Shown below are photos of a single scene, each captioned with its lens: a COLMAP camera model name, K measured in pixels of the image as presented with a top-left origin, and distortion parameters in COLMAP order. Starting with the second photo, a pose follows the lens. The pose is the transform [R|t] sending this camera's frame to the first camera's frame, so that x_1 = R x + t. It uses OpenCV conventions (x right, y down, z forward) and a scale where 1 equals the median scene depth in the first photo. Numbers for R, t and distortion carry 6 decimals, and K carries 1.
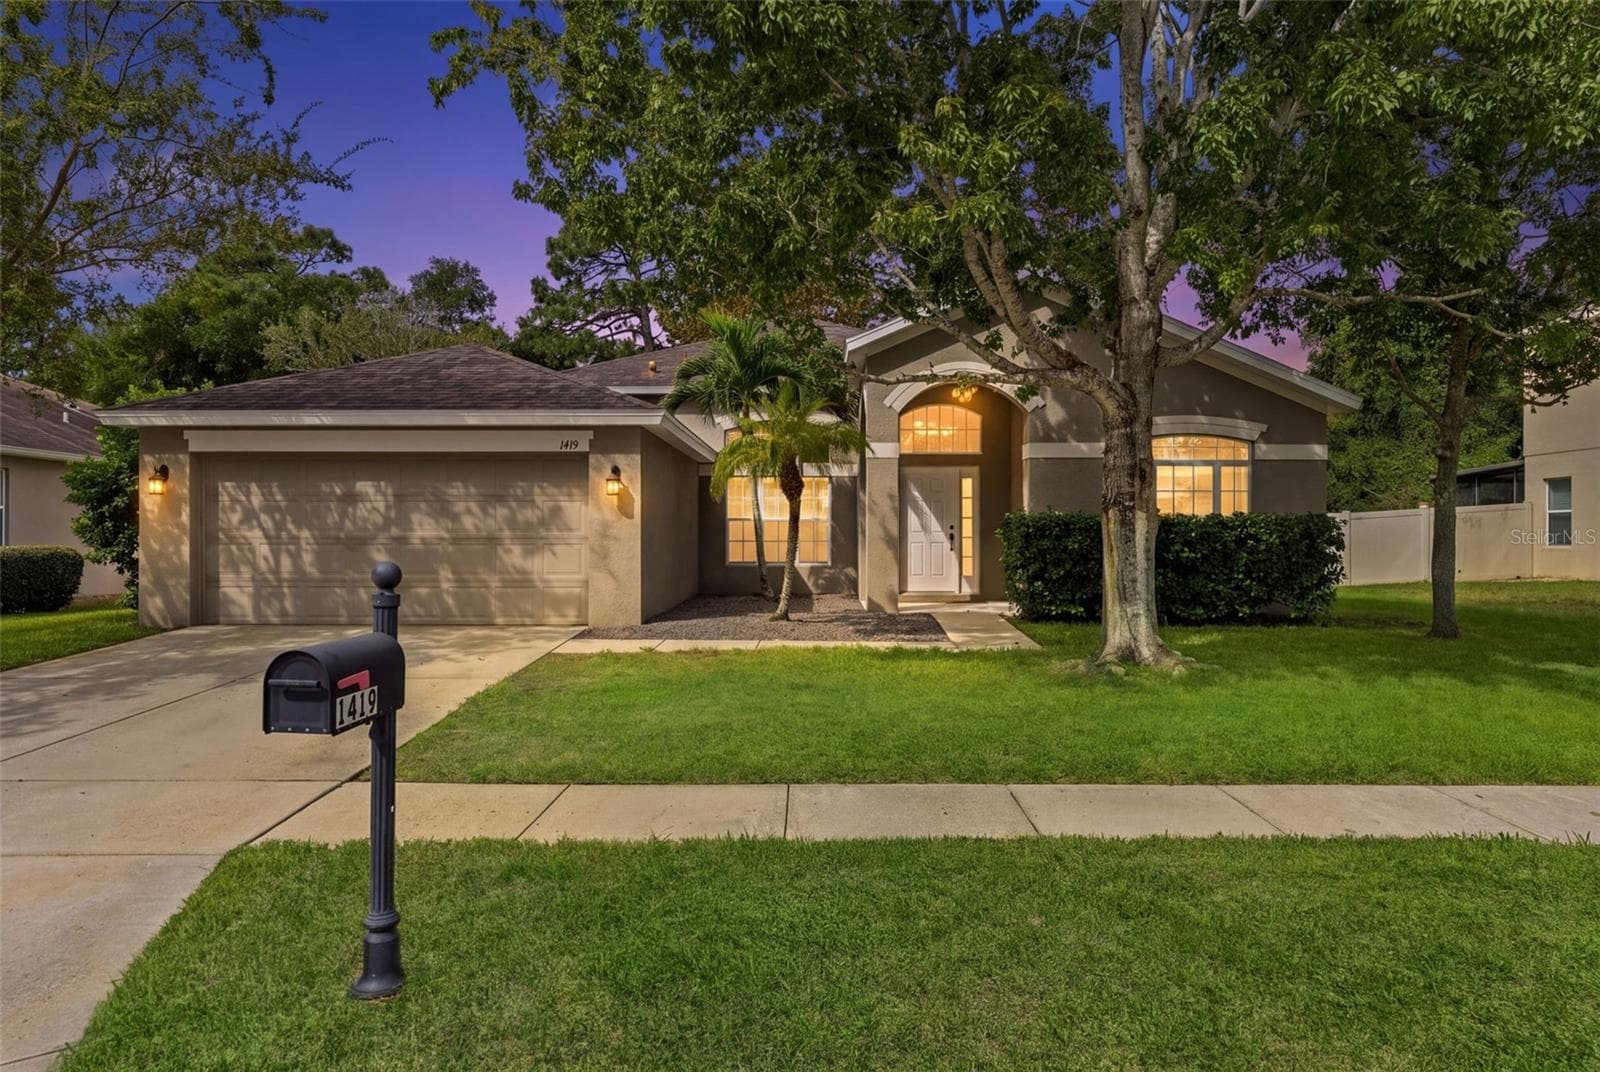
lens RADIAL K [[1255.6, 0, 800.0], [0, 1255.6, 536.0], [0, 0, 1]] dist [-0.003592, -0.000729]
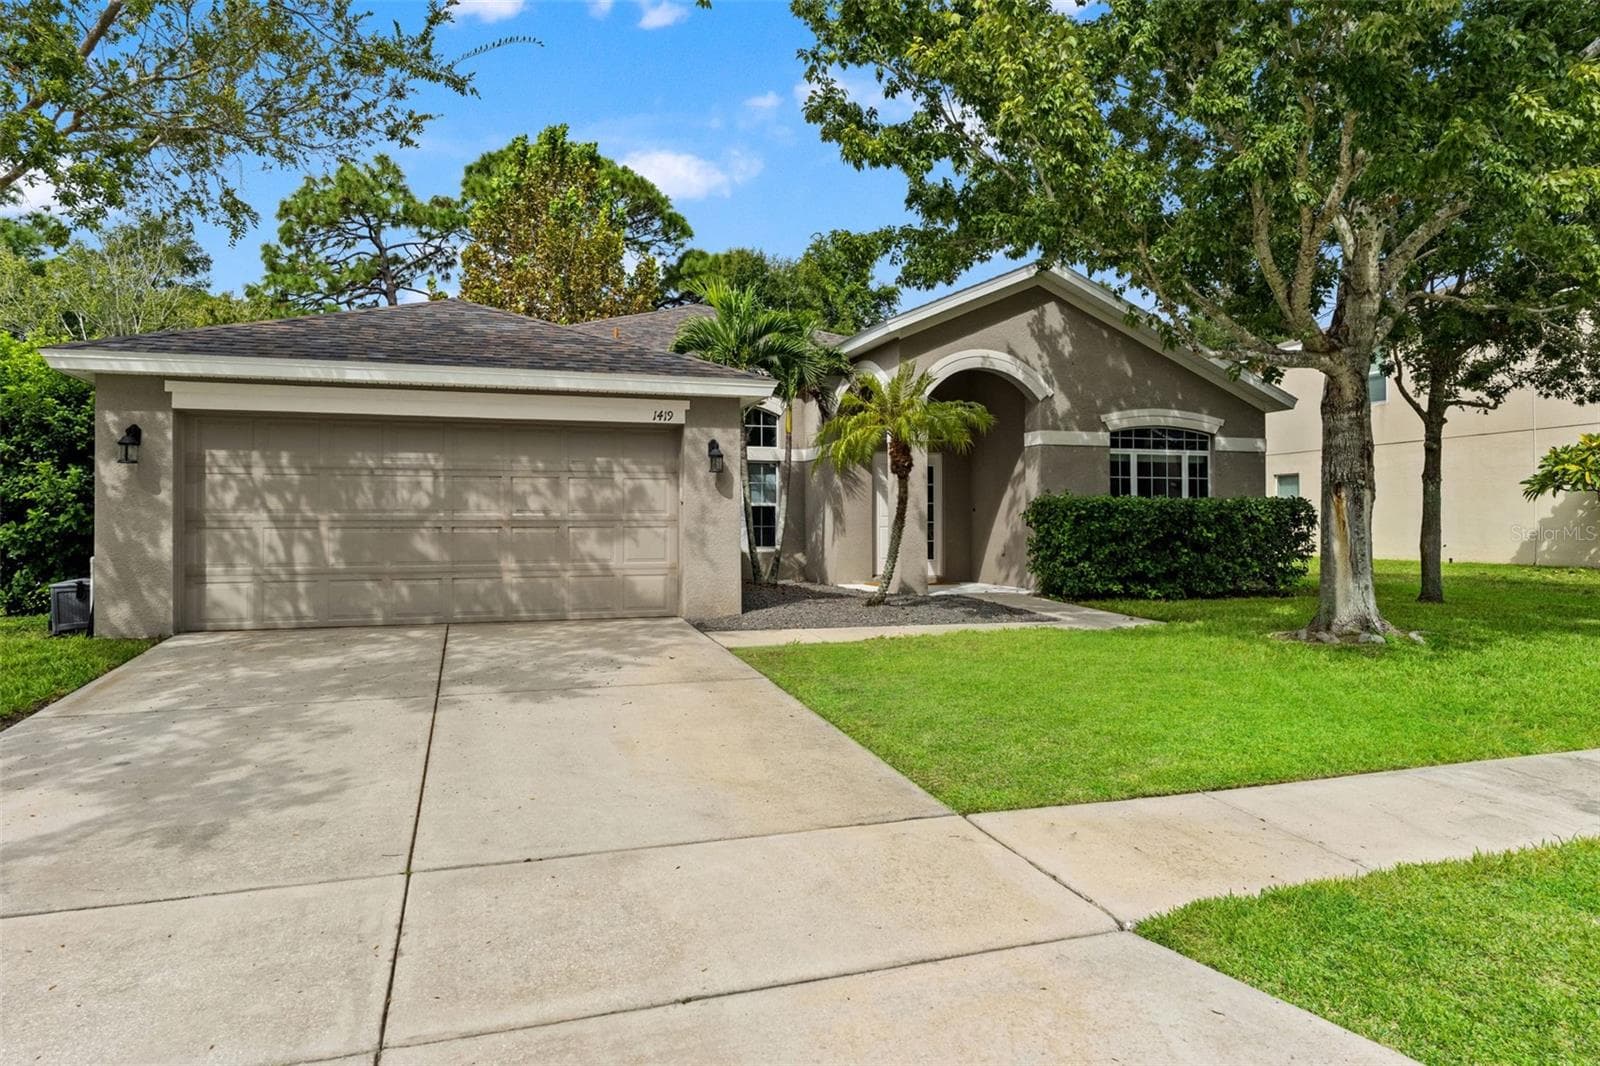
lens RADIAL K [[1172.6, 0, 800.0], [0, 1172.6, 533.0], [0, 0, 1]] dist [-0.002626, -0.001443]
pose [[0.931730, -0.004057, 0.363129, -0.384486], [0.004524, 0.999990, -0.000433, 0.010692], [-0.363124, 0.002047, 0.931739, 0.189830]]
